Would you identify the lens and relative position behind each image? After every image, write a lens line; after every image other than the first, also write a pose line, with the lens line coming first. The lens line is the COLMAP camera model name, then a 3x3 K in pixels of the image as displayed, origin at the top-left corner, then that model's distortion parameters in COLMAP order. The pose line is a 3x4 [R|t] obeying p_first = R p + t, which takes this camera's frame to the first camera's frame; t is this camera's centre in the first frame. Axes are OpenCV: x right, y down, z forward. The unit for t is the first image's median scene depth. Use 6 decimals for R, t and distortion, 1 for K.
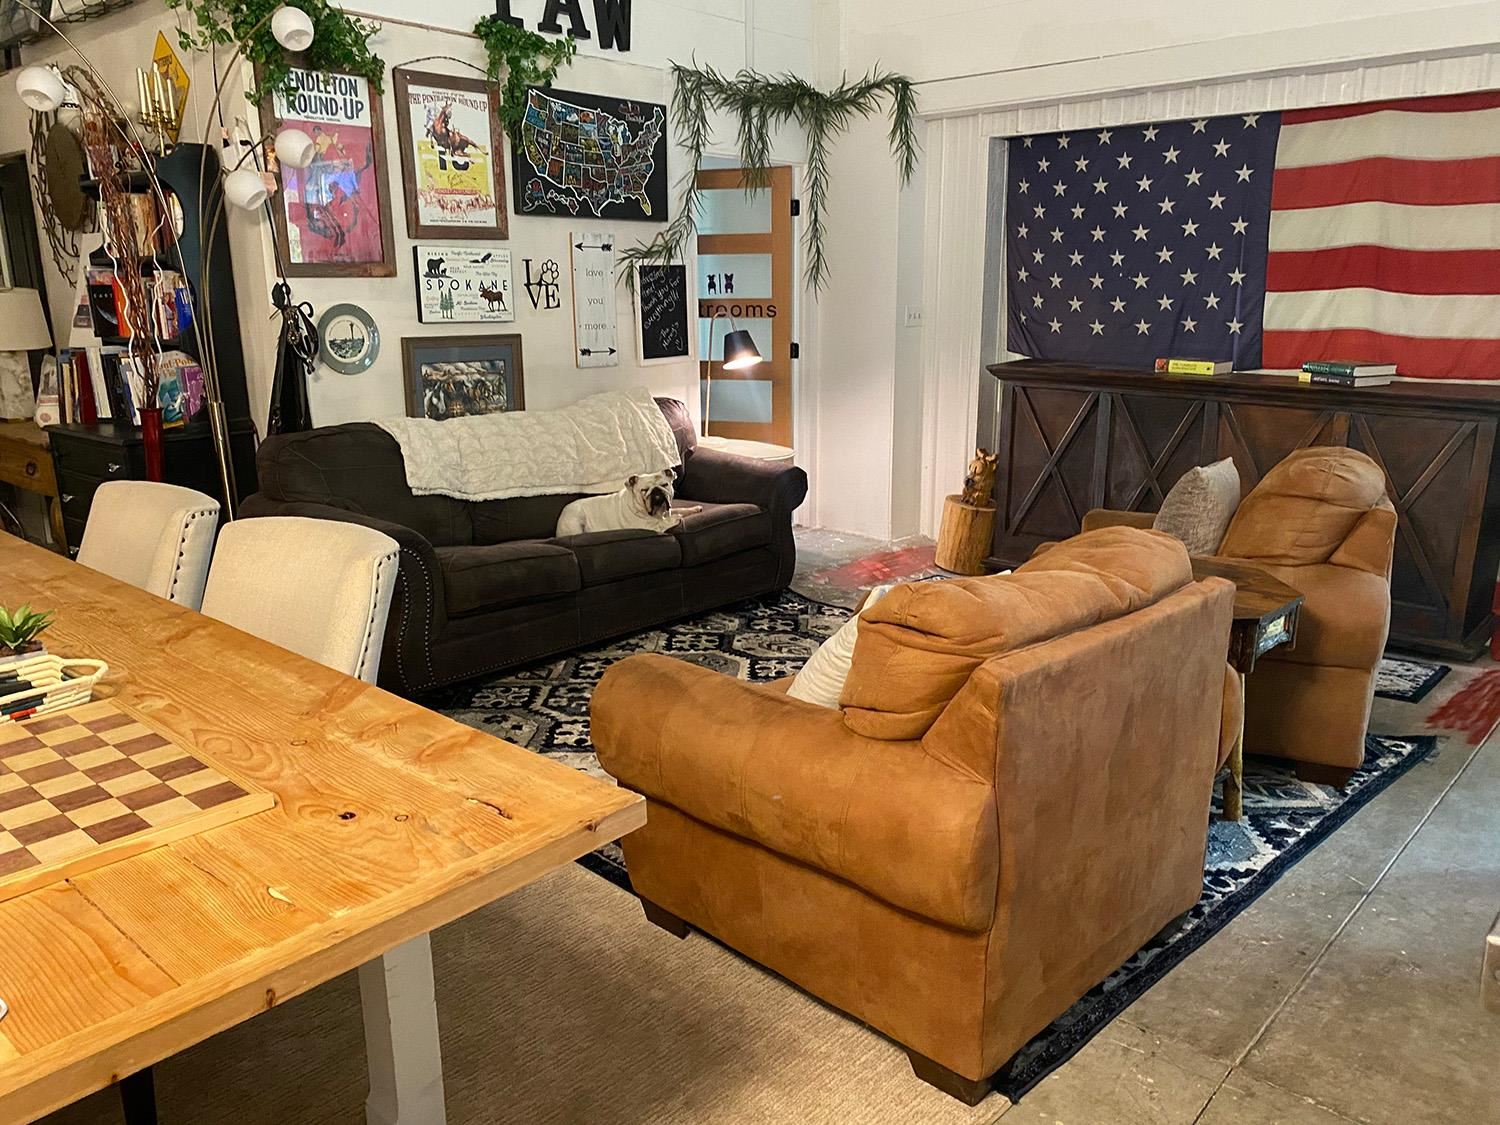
lens RADIAL K [[1144.7, 0, 762.8], [0, 1144.7, 568.6], [0, 0, 1]] dist [0.058279, -0.071248]
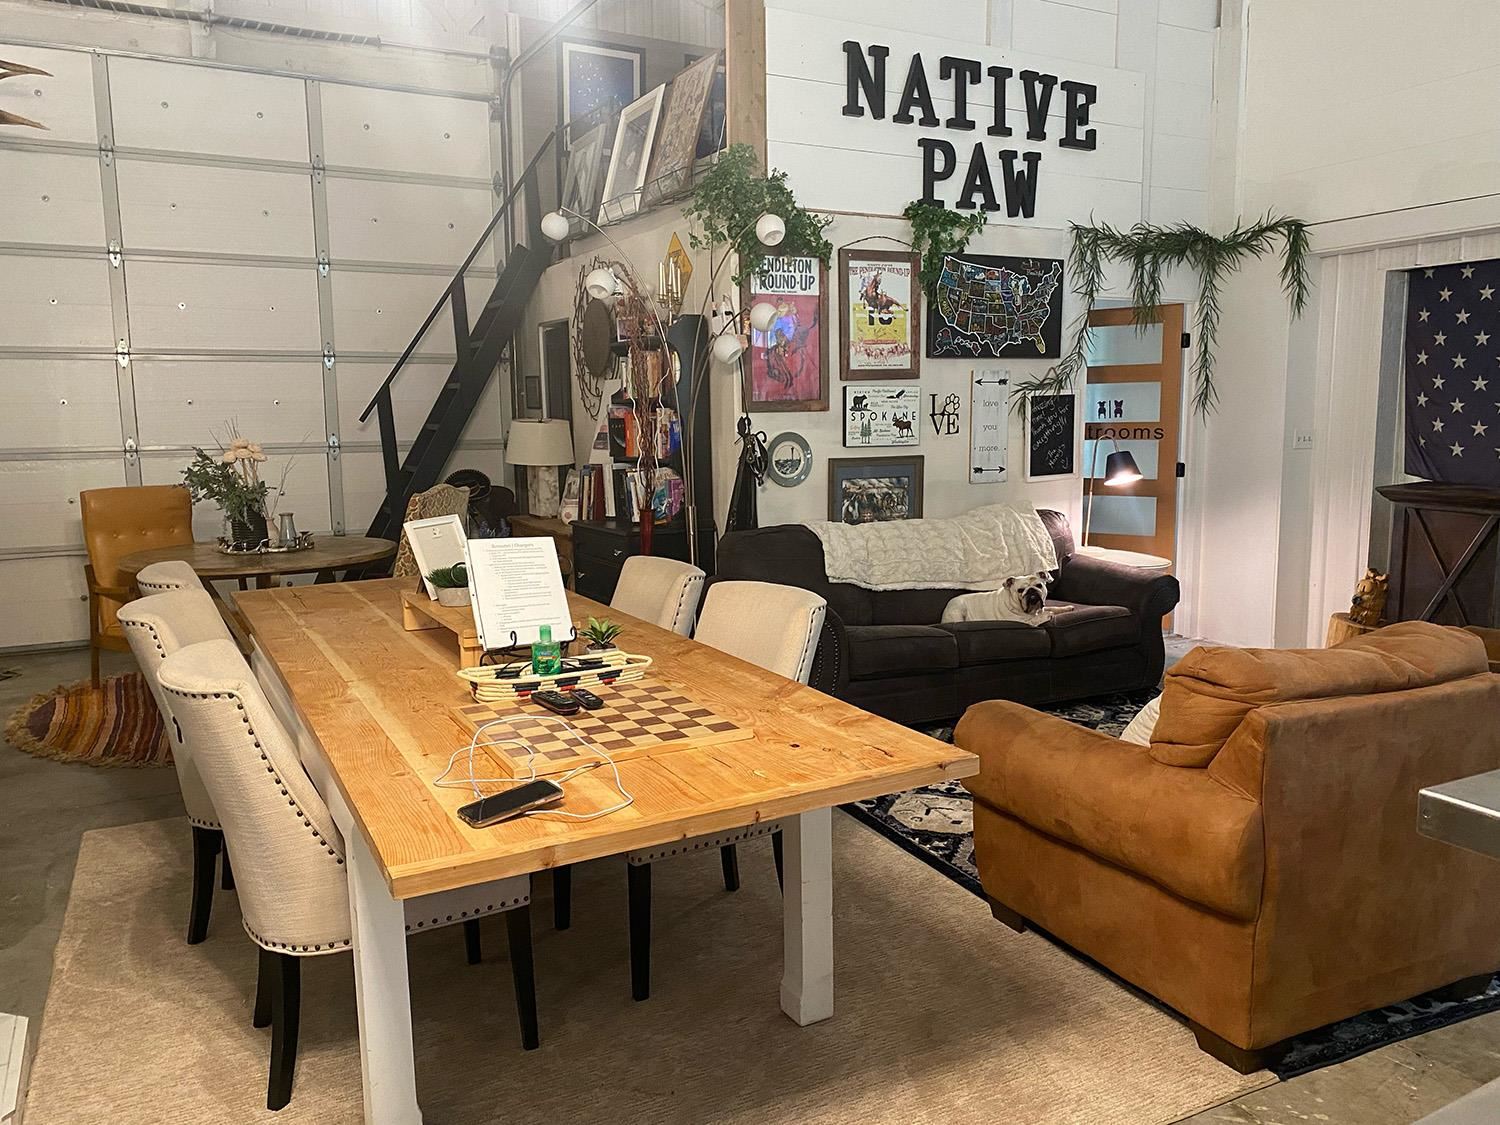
lens RADIAL K [[1144.7, 0, 740.2], [0, 1144.7, 571.3], [0, 0, 1]] dist [0.058279, -0.071248]
pose [[0.934216, 0.042575, -0.354157, 0.042481], [-0.077316, 0.993417, -0.084526, 0.034952], [0.348227, 0.106348, 0.931358, -0.180738]]
